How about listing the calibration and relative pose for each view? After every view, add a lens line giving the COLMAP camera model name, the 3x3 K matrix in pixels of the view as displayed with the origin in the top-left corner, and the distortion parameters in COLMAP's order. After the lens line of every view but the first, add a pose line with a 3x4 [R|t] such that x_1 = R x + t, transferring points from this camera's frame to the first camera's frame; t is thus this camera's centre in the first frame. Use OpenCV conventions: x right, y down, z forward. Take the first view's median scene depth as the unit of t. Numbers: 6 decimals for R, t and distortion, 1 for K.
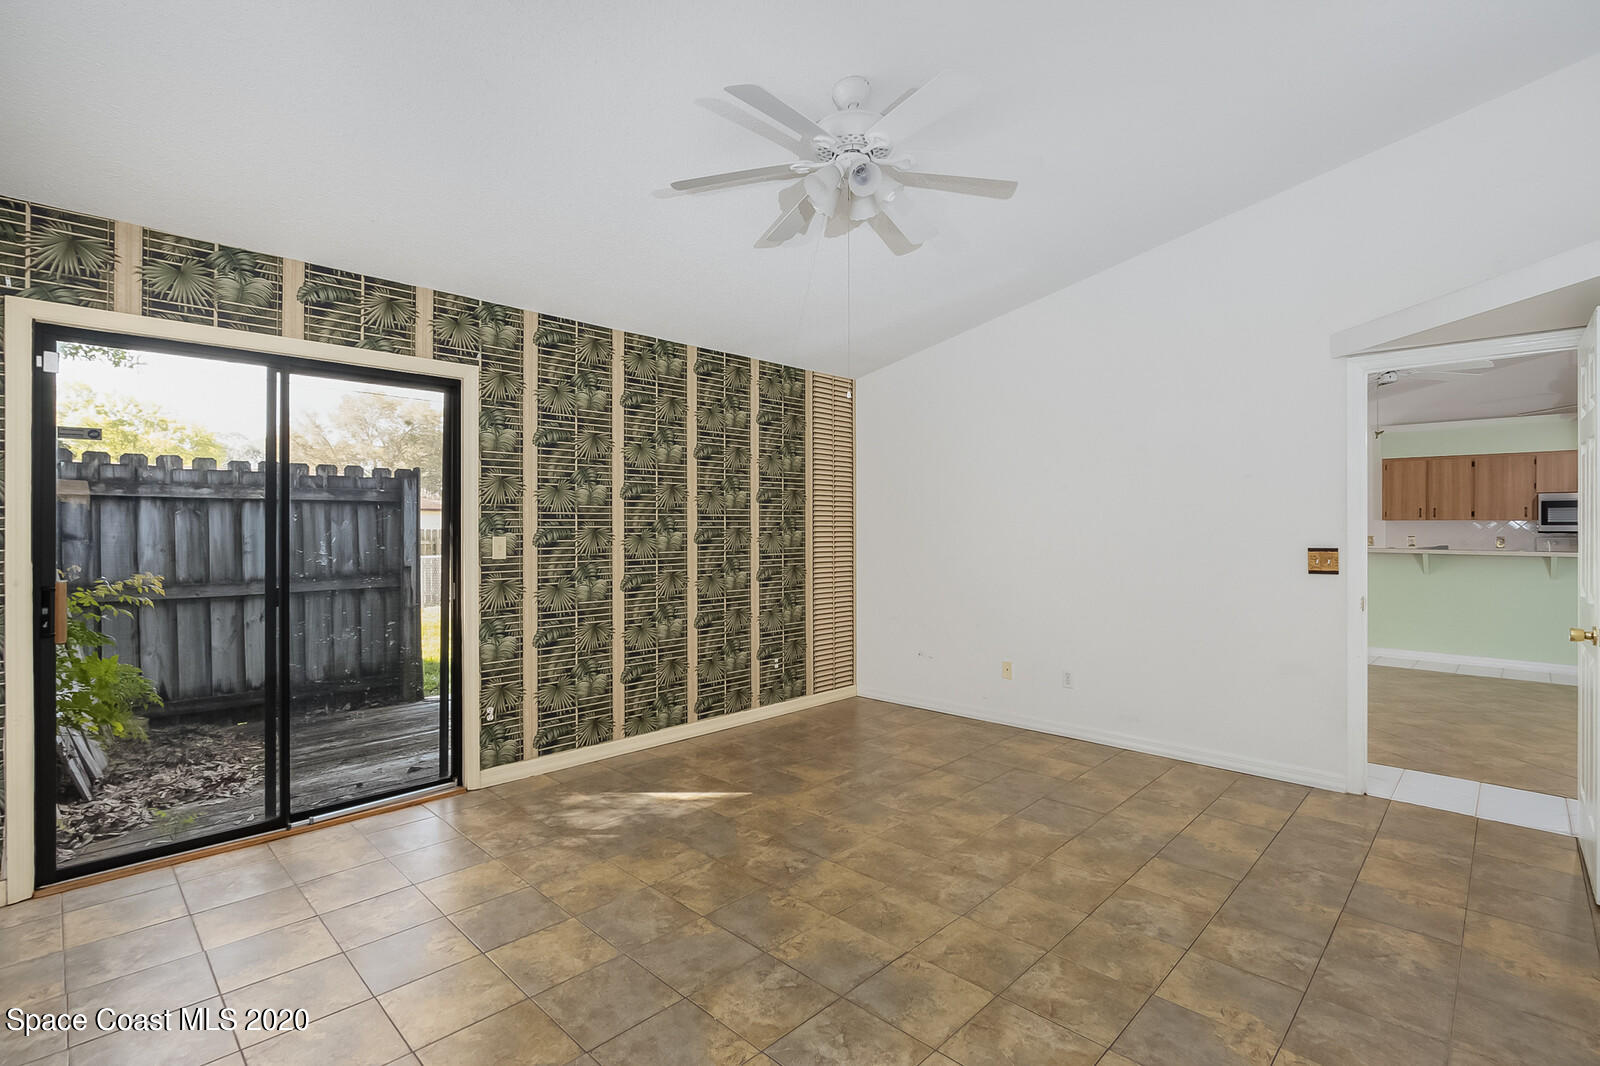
lens RADIAL K [[747.5, 0, 784.7], [0, 747.5, 519.8], [0, 0, 1]] dist [-0.010849, 0.001077]
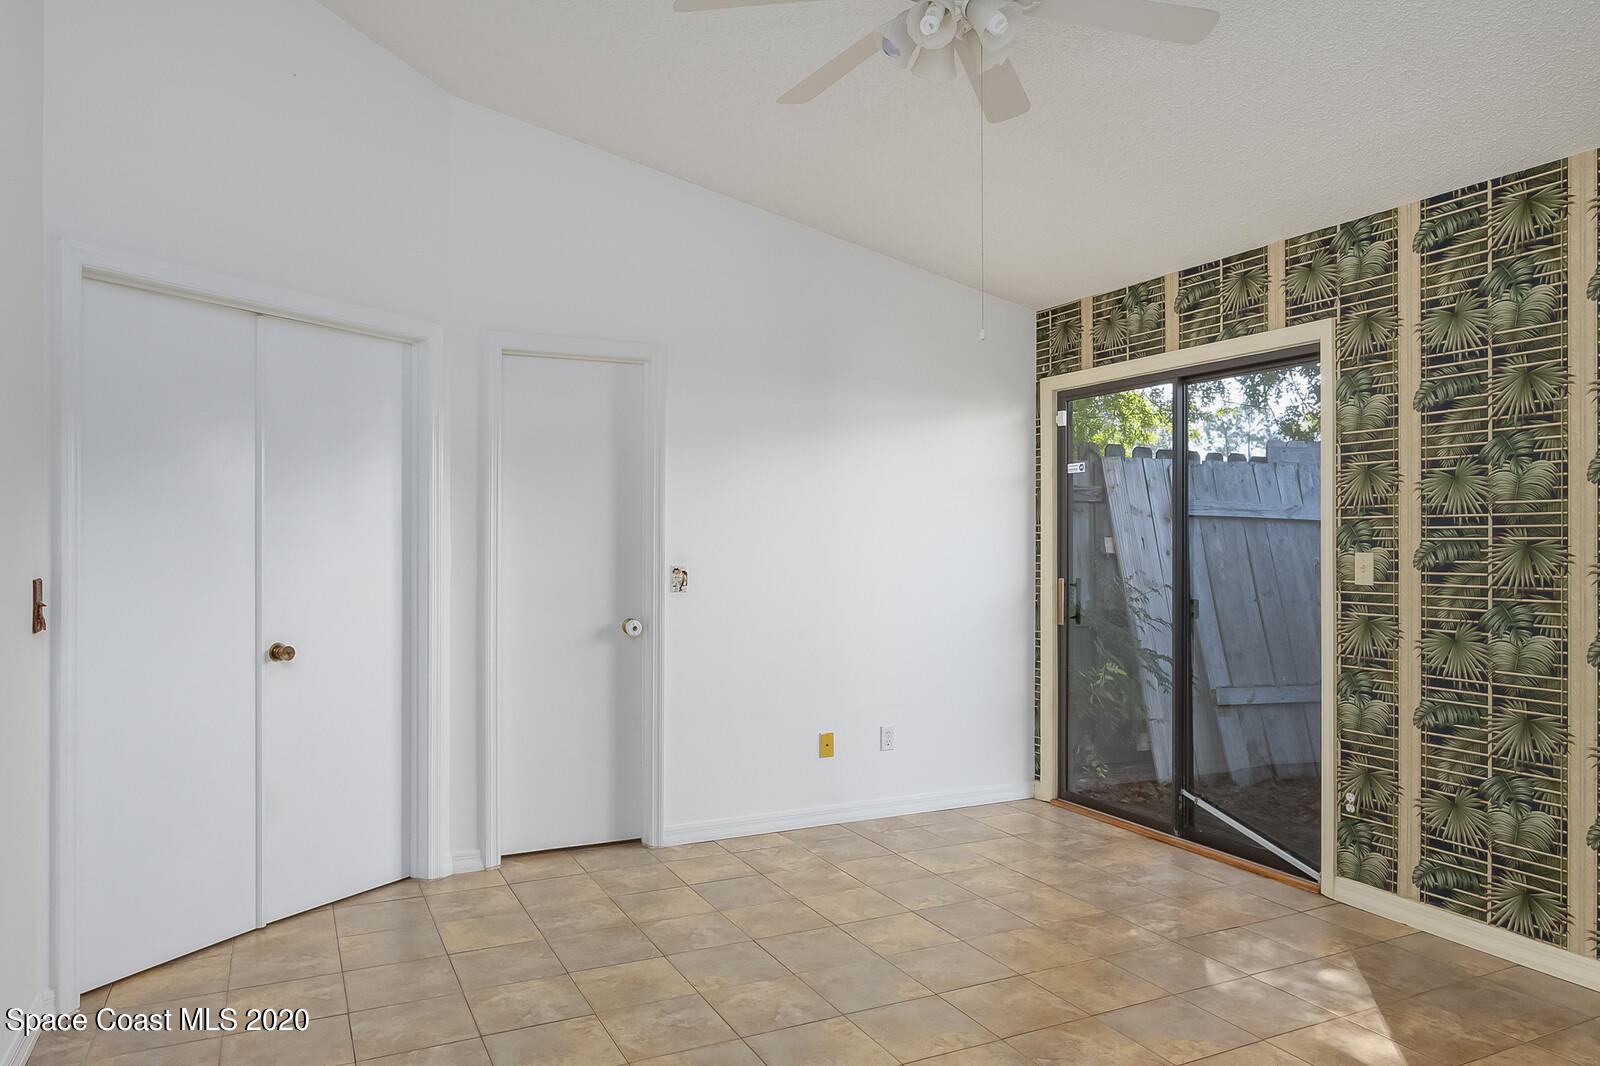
lens RADIAL K [[1072.6, 0, 800.0], [0, 1072.6, 533.0], [0, 0, 1]] dist [0.002598, 0.001980]
pose [[-0.322584, -0.006552, -0.946518, 0.730318], [0.008335, 0.999918, -0.009762, 0.009718], [0.946504, -0.011038, -0.322503, 0.826267]]
